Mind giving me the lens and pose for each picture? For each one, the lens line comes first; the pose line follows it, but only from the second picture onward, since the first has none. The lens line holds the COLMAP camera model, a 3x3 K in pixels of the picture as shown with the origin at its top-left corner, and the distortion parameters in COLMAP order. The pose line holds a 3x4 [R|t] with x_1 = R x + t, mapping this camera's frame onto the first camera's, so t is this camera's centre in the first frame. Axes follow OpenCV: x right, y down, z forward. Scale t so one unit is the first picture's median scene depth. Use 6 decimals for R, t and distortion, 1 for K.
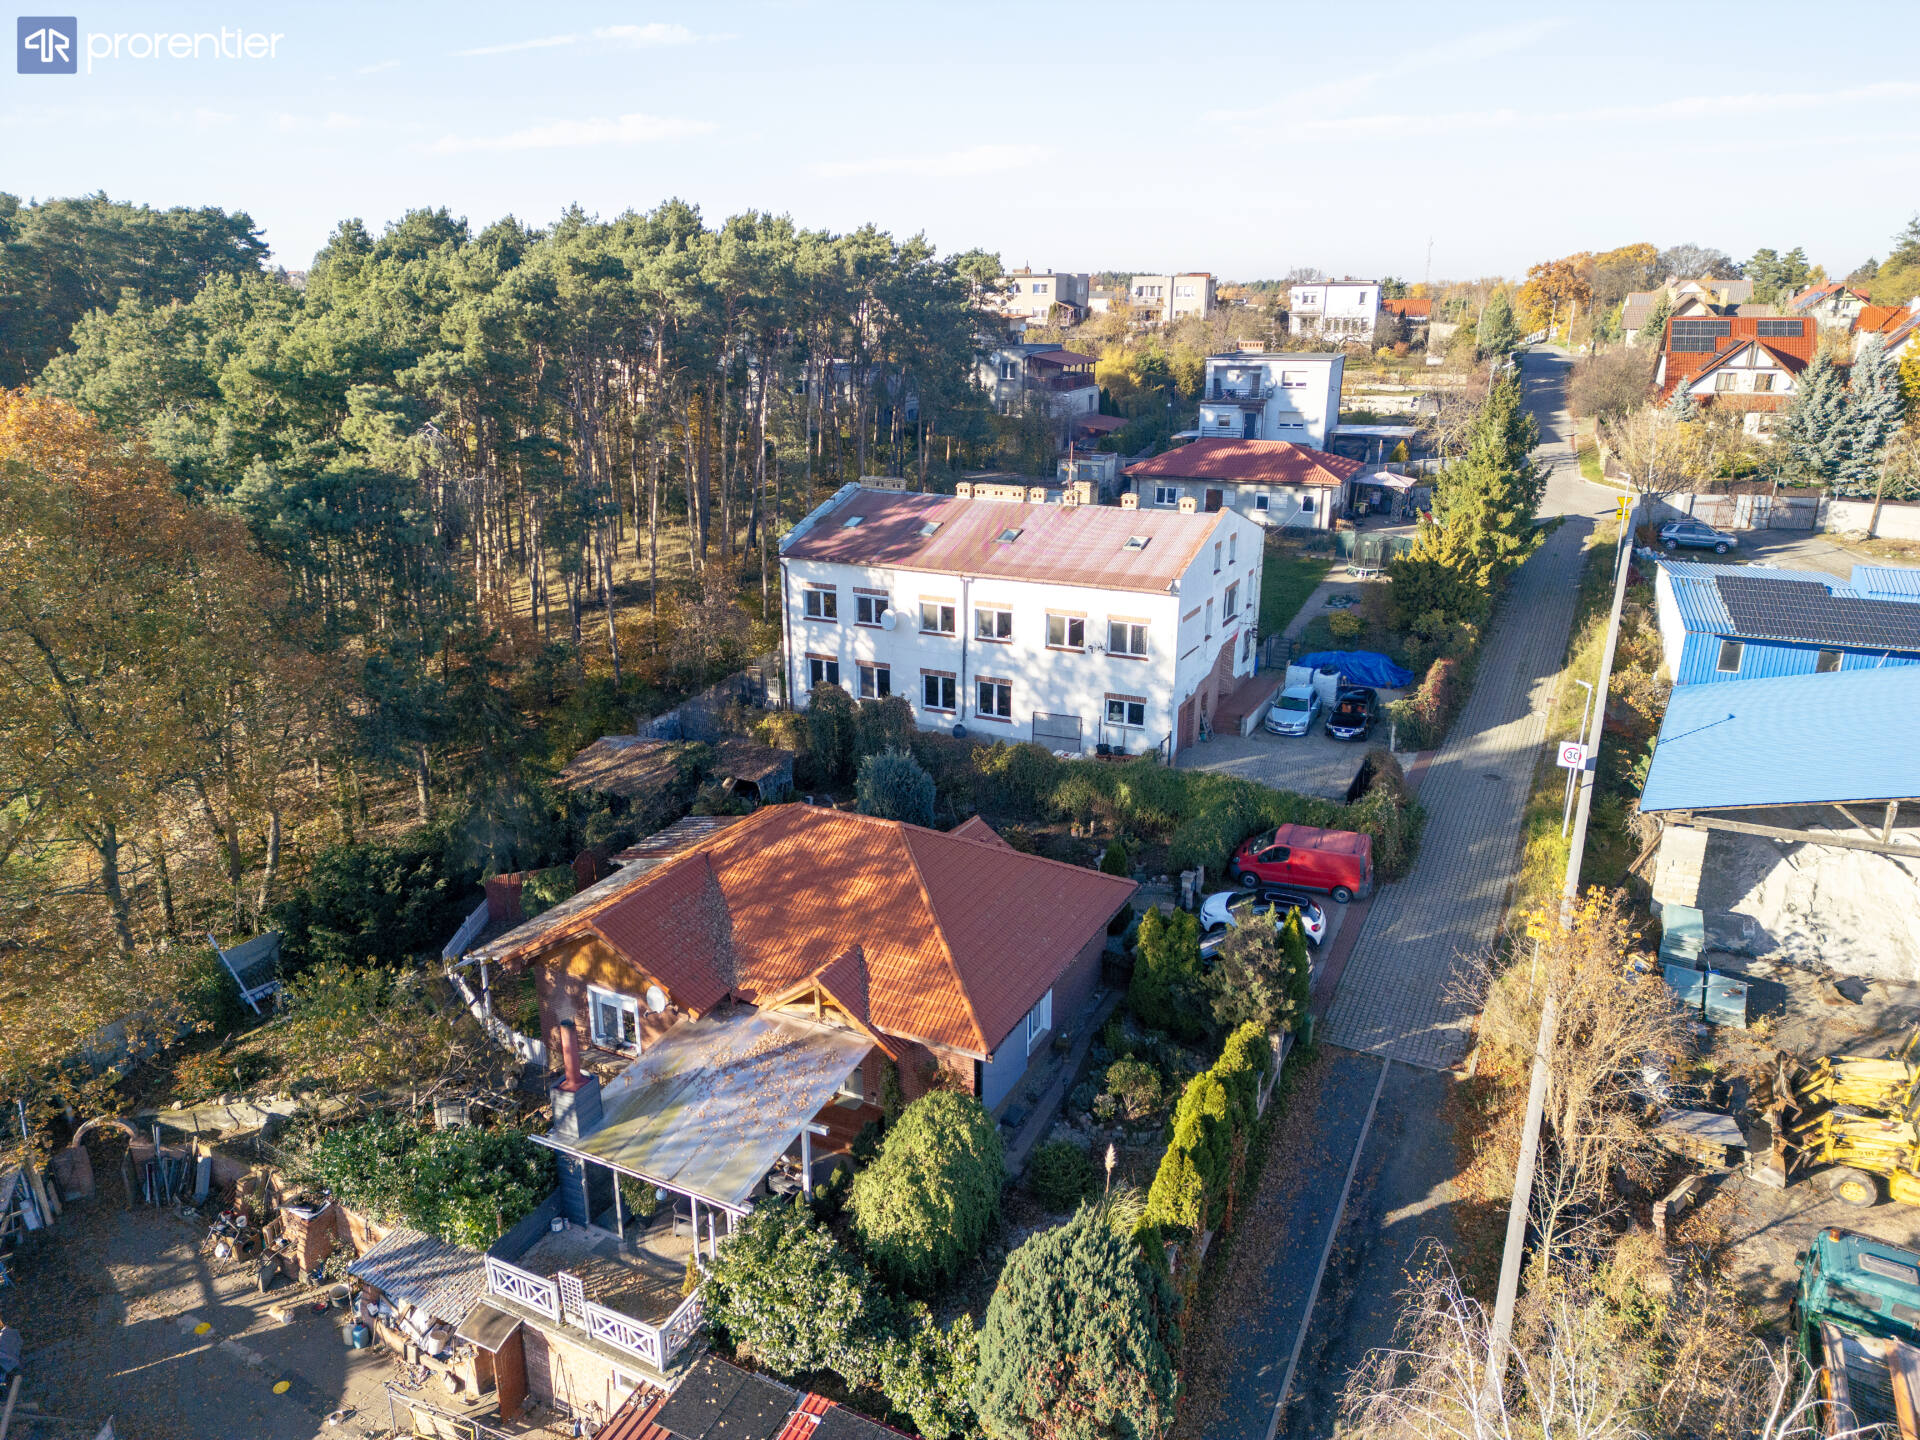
lens RADIAL K [[1340.1, 0, 960.0], [0, 1340.1, 720.0], [0, 0, 1]] dist [0.081331, -0.080713]
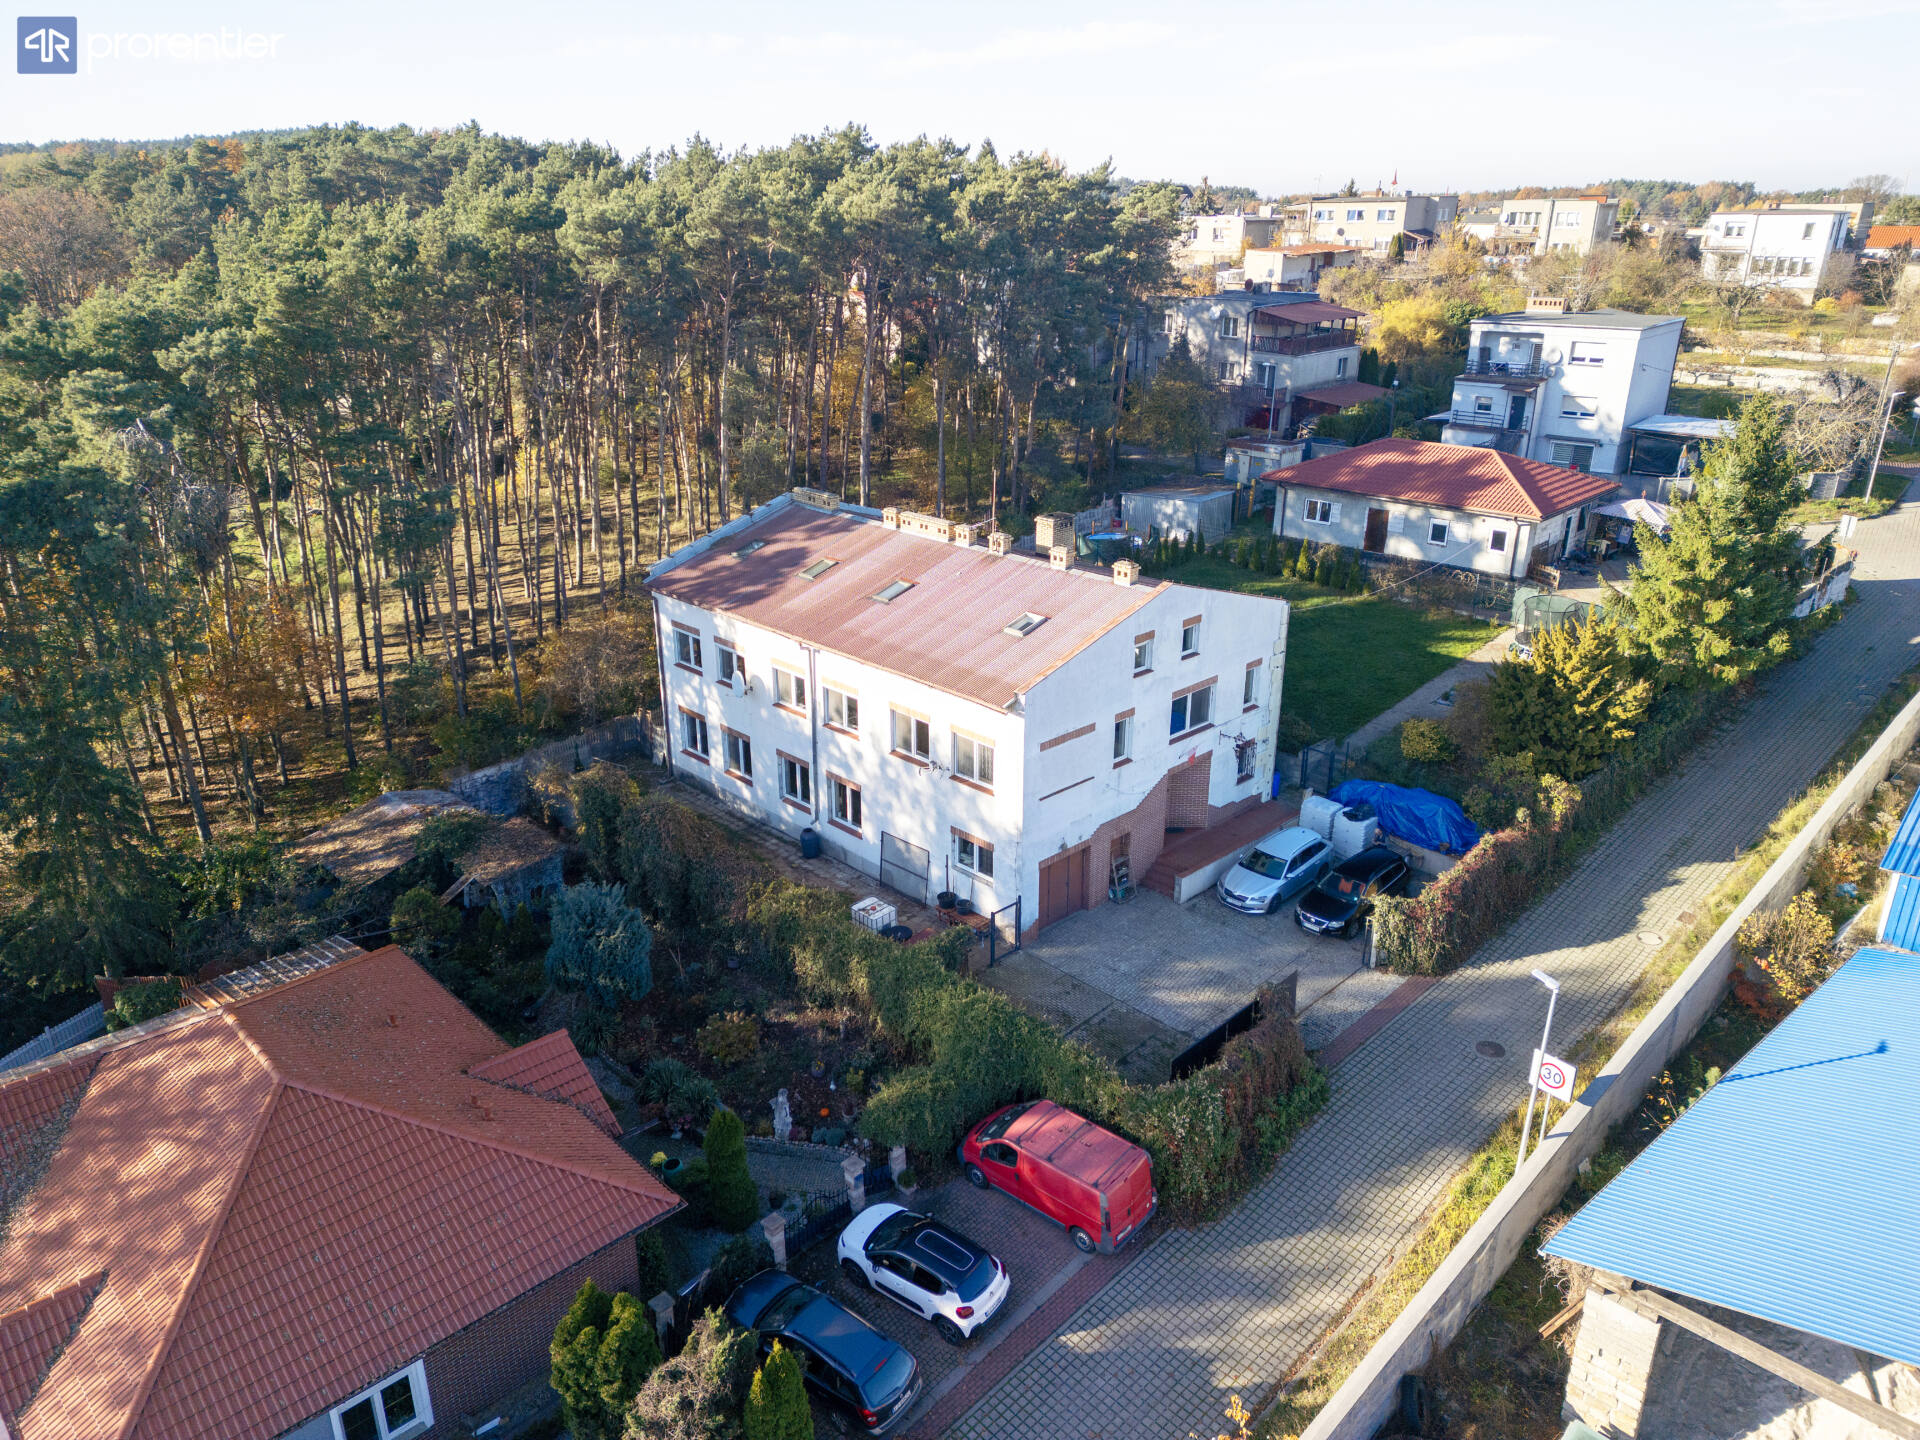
lens RADIAL K [[1340.1, 0, 960.0], [0, 1340.1, 720.0], [0, 0, 1]] dist [0.081331, -0.080713]
pose [[0.943919, 0.120311, -0.307477, 0.290027], [-0.102363, 0.991998, 0.073911, -0.116235], [0.313909, -0.038292, 0.948681, 0.274780]]
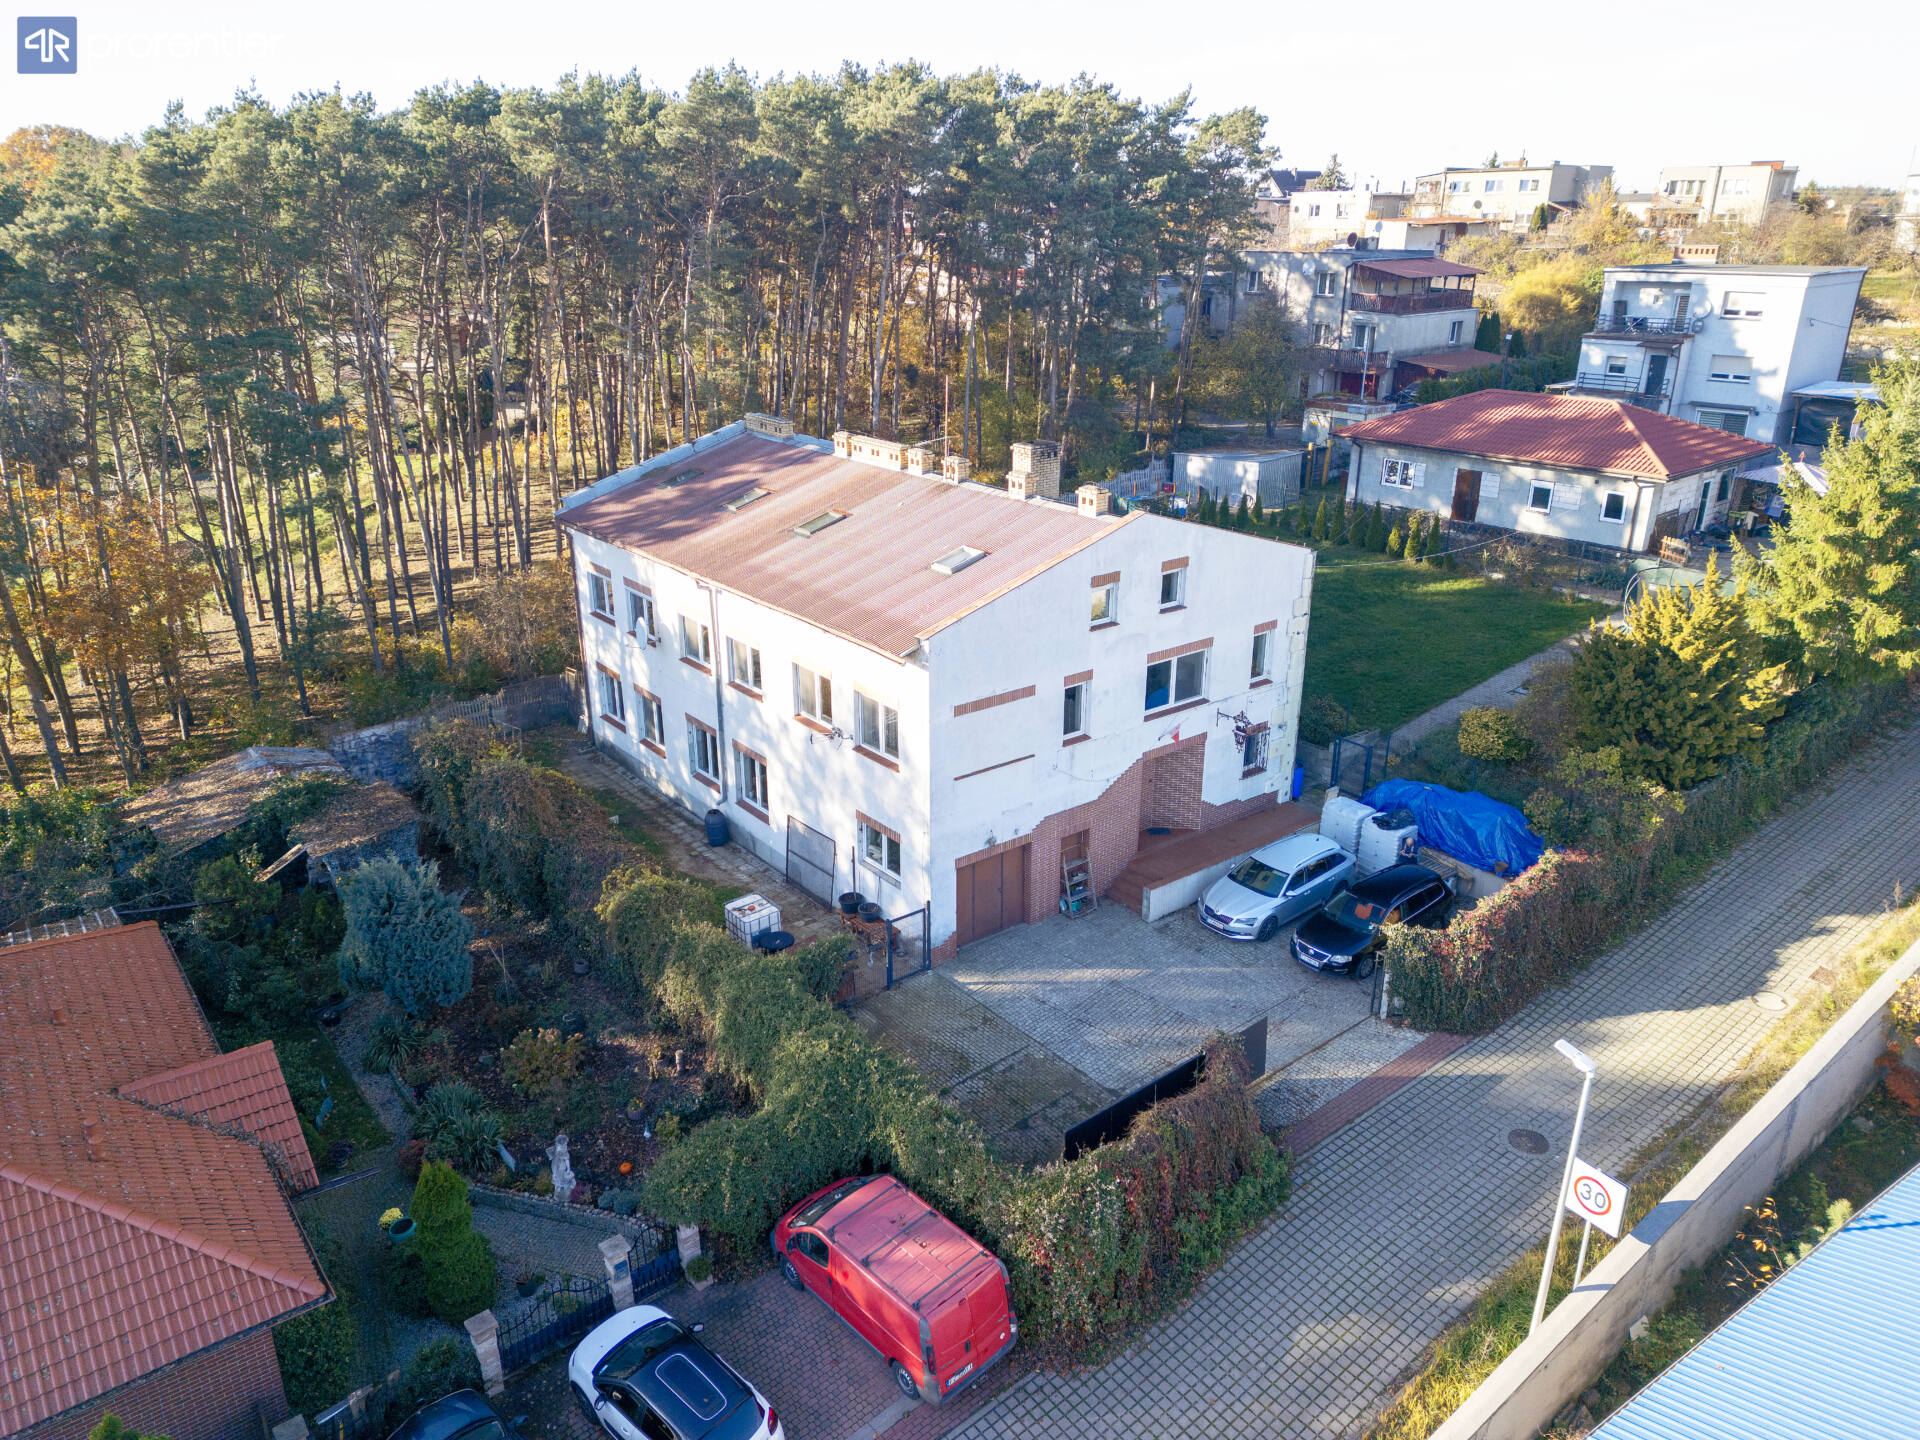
lens RADIAL K [[1340.1, 0, 960.0], [0, 1340.1, 720.0], [0, 0, 1]] dist [0.081331, -0.080713]
pose [[0.904491, 0.152040, -0.398472, 0.329903], [-0.132879, 0.988256, 0.075454, -0.095989], [0.405264, -0.015299, 0.914072, 0.427876]]
